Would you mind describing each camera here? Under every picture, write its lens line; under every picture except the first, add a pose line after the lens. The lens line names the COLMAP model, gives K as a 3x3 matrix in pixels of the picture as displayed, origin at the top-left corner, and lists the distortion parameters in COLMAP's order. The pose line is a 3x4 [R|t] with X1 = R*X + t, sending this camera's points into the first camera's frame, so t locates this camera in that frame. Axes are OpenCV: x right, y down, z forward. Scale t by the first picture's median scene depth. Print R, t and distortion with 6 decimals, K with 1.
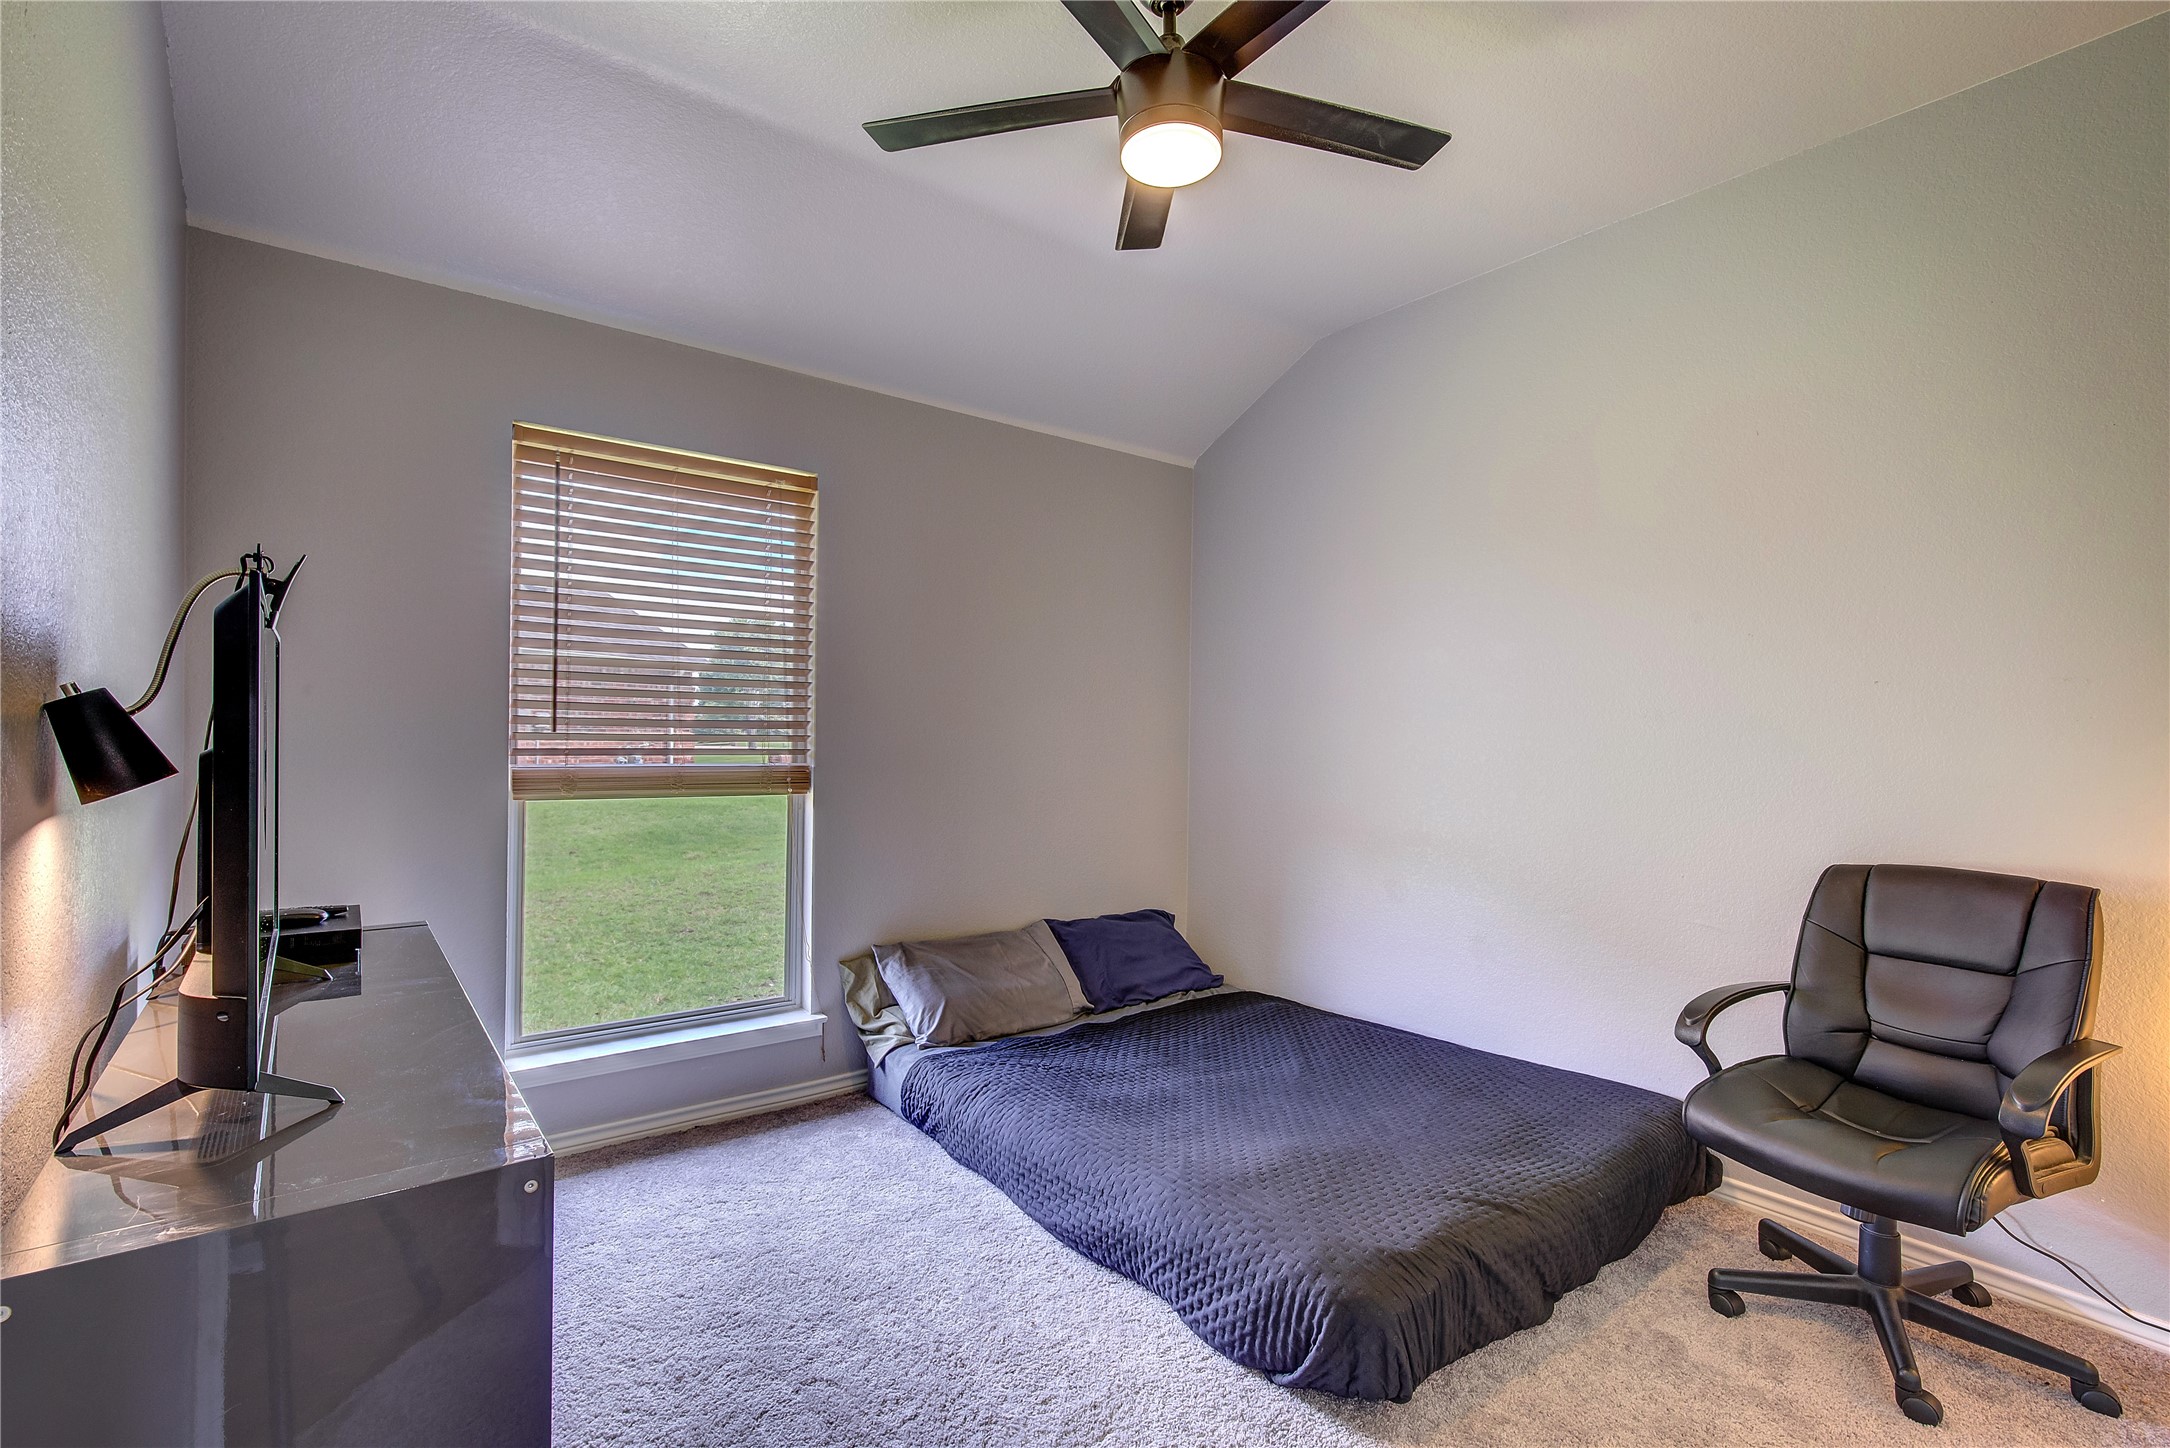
lens RADIAL K [[983.6, 0, 1080.3], [0, 983.6, 737.8], [0, 0, 1]] dist [-0.002471, 0.001257]
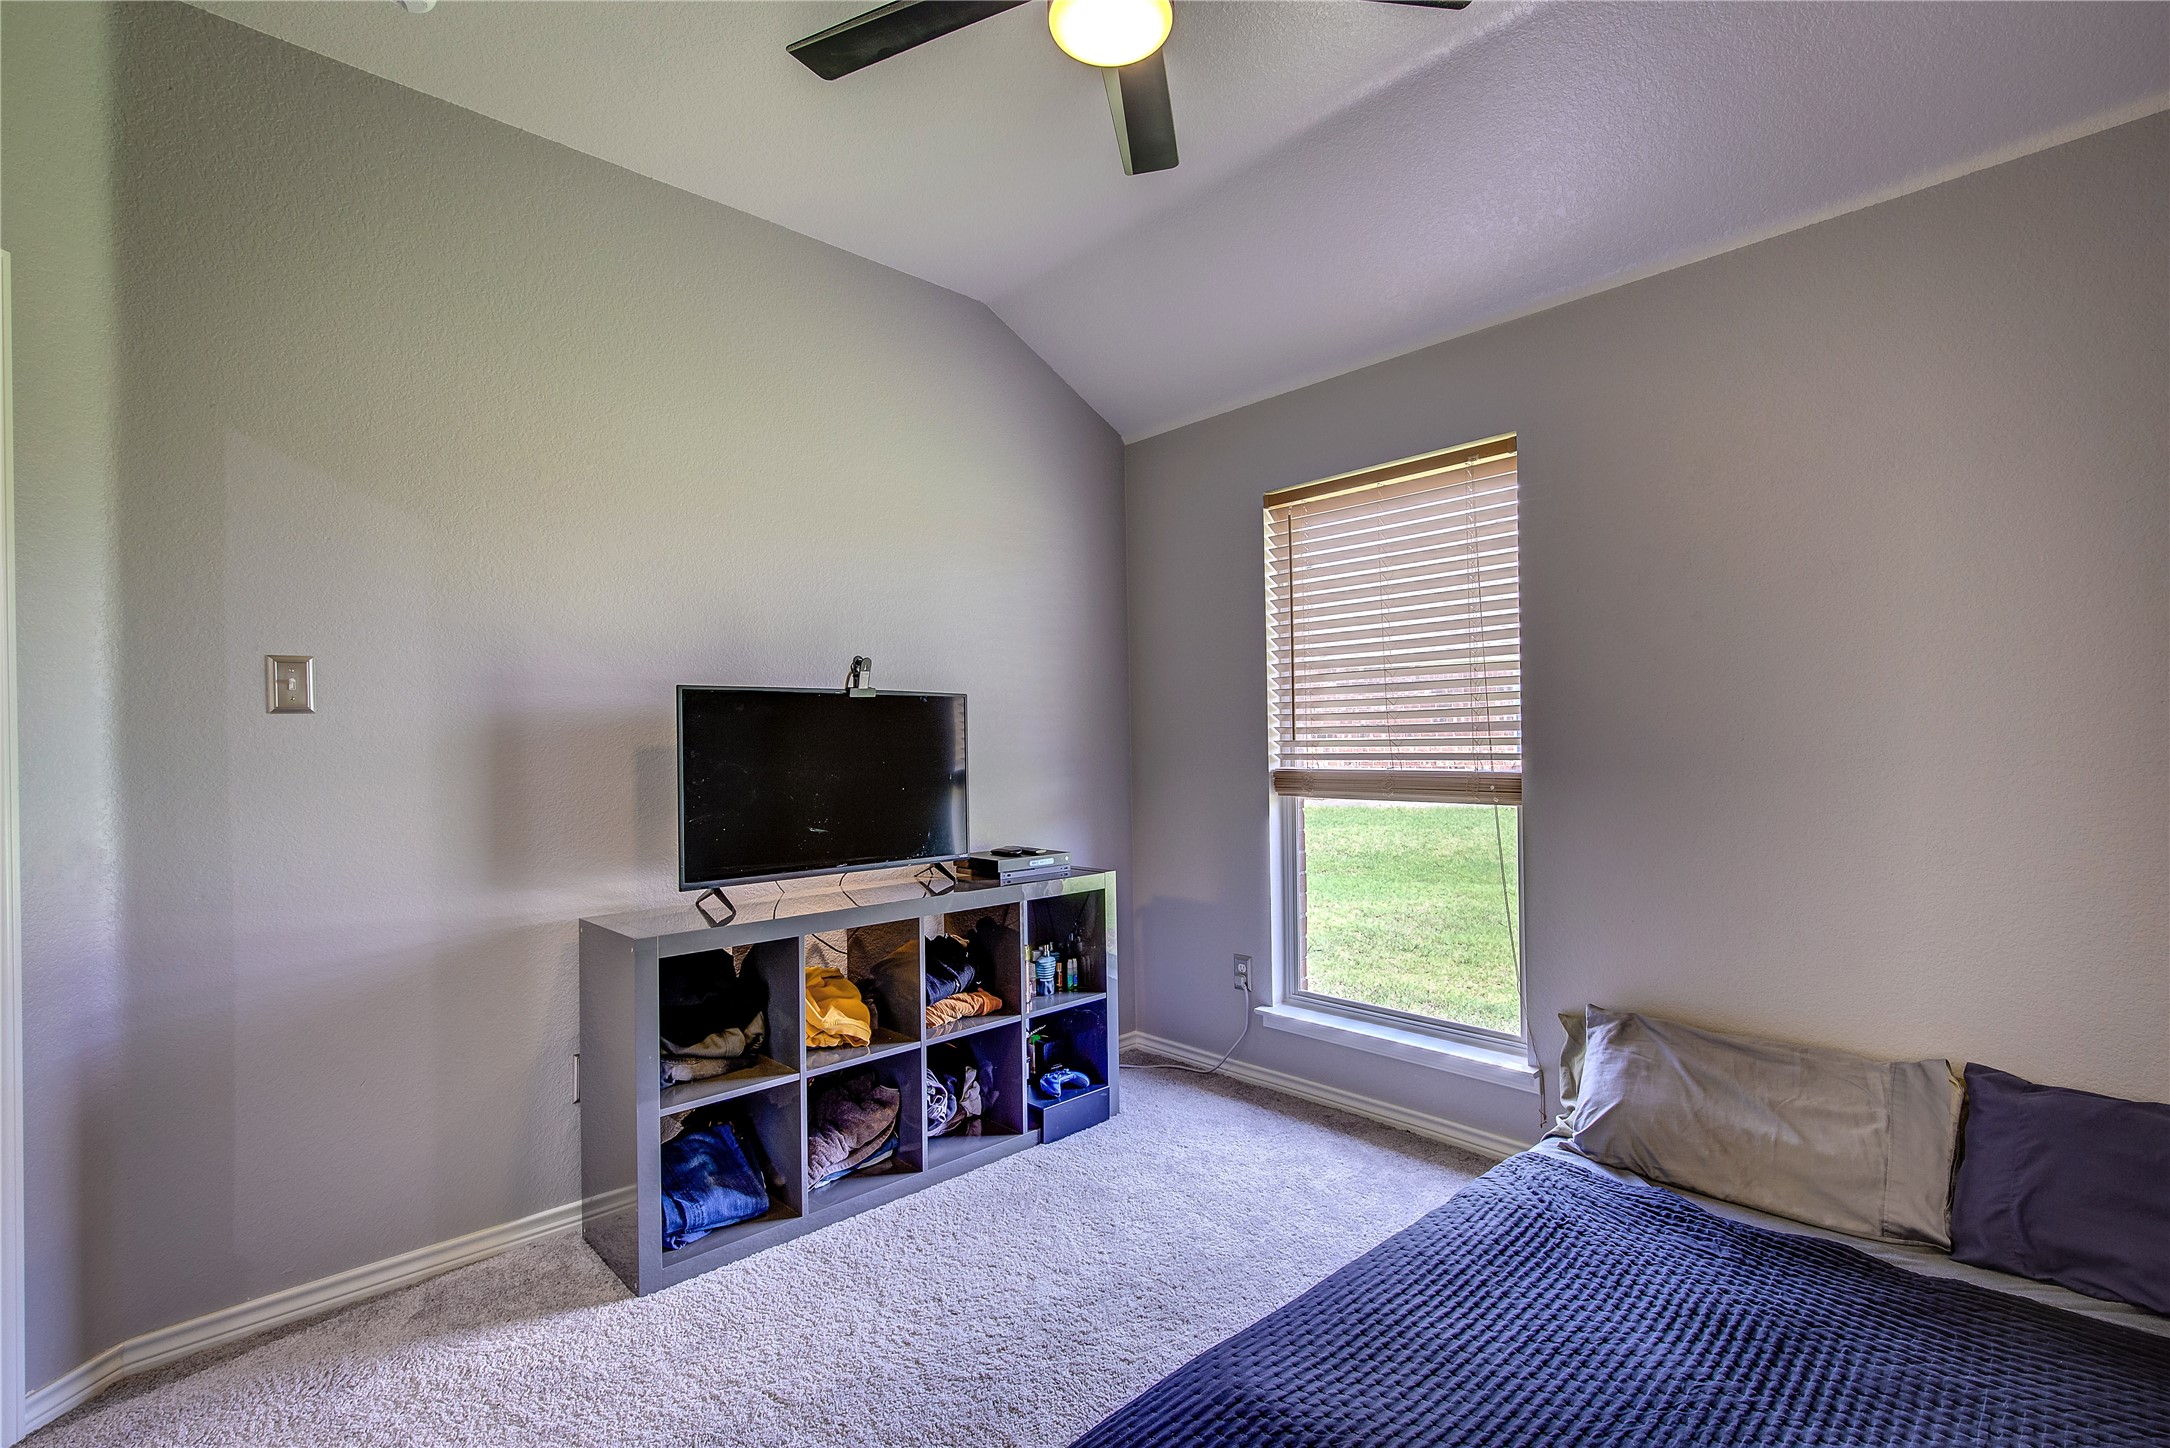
lens RADIAL K [[983.6, 0, 1082.1], [0, 983.6, 720.2], [0, 0, 1]] dist [-0.002471, 0.001257]
pose [[0.096240, -0.034674, -0.994754, 0.543448], [0.009695, 0.999378, -0.033898, 0.007720], [0.995311, -0.006382, 0.096516, 0.530202]]
